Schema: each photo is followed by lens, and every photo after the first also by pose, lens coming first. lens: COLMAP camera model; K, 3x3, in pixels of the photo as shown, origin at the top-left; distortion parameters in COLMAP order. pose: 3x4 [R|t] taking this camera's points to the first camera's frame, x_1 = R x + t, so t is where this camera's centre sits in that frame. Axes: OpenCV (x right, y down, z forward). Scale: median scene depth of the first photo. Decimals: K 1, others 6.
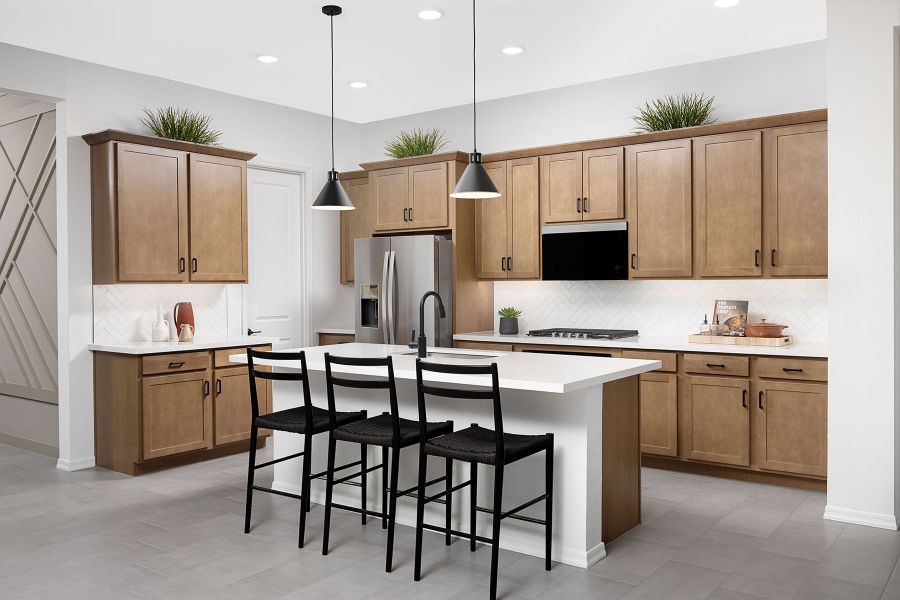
lens RADIAL K [[797.2, 0, 441.7], [0, 797.2, 300.7], [0, 0, 1]] dist [0.033920, -0.003471]
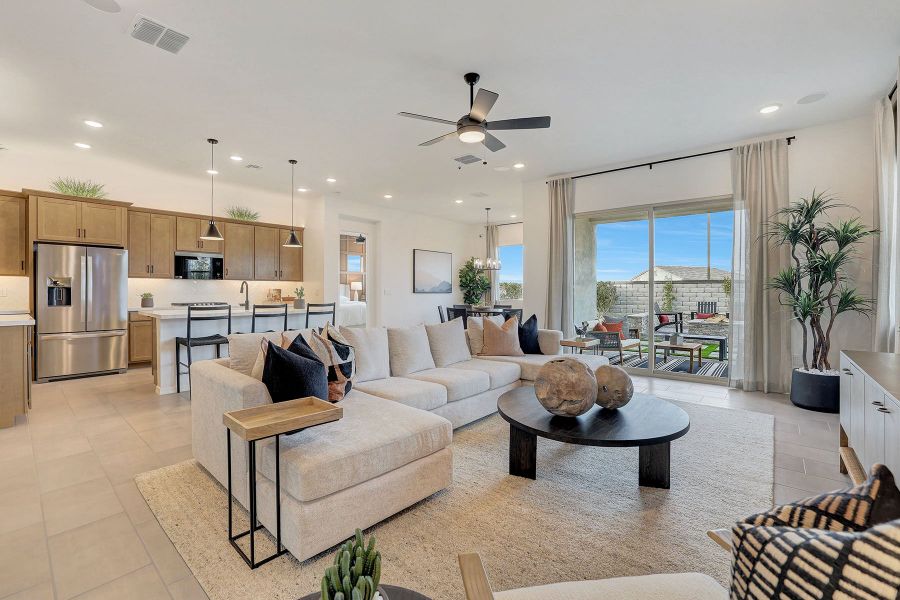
lens RADIAL K [[392.9, 0, 449.0], [0, 392.9, 298.6], [0, 0, 1]] dist [-0.022966, 0.002893]
pose [[0.051431, -0.010810, 0.998618, -0.880658], [0.016658, 0.999812, 0.009965, 0.027913], [-0.998538, 0.016122, 0.051601, 0.296263]]
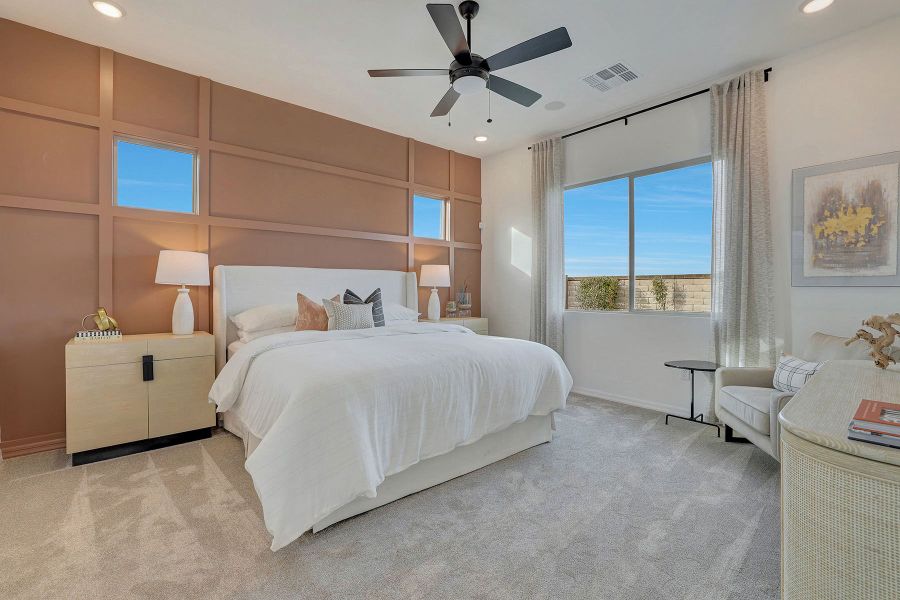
lens RADIAL K [[392.9, 0, 447.0], [0, 392.9, 299.5], [0, 0, 1]] dist [-0.022966, 0.002893]
pose [[0.247254, -0.020069, 0.968743, 0.511467], [0.001603, 0.999793, 0.020303, 0.000893], [-0.968949, -0.003467, 0.247235, 0.704764]]
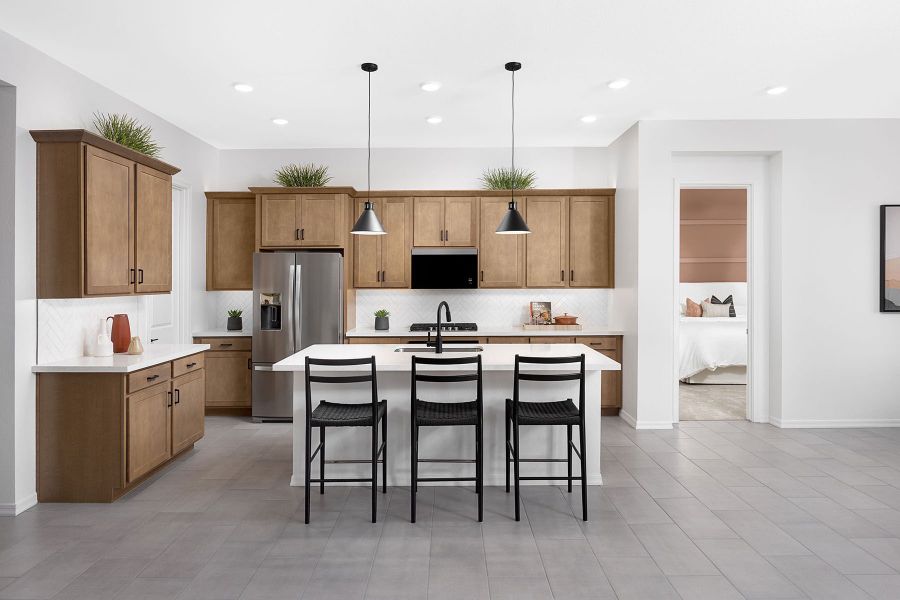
lens RADIAL K [[585.7, 0, 451.4], [0, 585.7, 292.3], [0, 0, 1]] dist [0.014275, 0.002340]
pose [[0.782667, -0.010378, 0.622354, -0.480472], [0.011941, 0.999927, 0.001658, -0.022670], [-0.622326, 0.006134, 0.782734, 0.199045]]
